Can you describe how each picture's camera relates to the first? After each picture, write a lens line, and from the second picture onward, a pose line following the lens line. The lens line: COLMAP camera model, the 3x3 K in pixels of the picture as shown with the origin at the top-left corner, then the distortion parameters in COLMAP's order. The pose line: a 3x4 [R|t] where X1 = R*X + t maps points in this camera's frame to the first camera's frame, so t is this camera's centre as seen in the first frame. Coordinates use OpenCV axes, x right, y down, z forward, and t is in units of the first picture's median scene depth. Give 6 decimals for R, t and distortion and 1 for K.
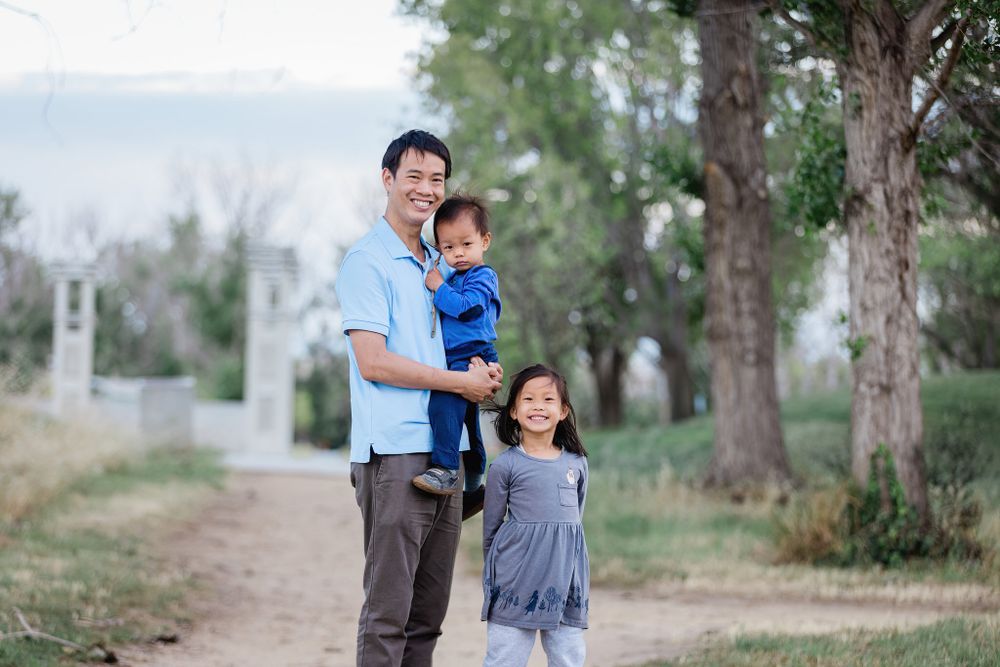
lens RADIAL K [[3478.4, 0, 500.0], [0, 3478.4, 333.5], [0, 0, 1]] dist [-0.103344, -1.600820]
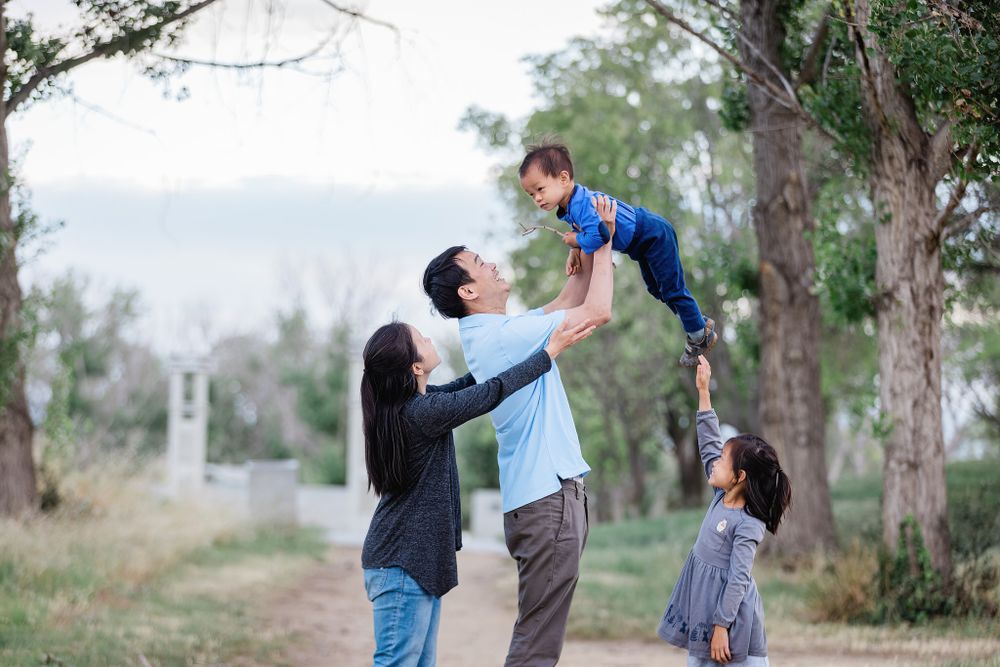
lens RADIAL K [[3510.2, 0, 500.0], [0, 3510.2, 333.5], [0, 0, 1]] dist [-0.216442, 0.475987]
pose [[0.999431, -0.004561, -0.033405, 0.015690], [0.003673, 0.999640, -0.026593, 0.002861], [0.033515, 0.026455, 0.999088, -0.126593]]
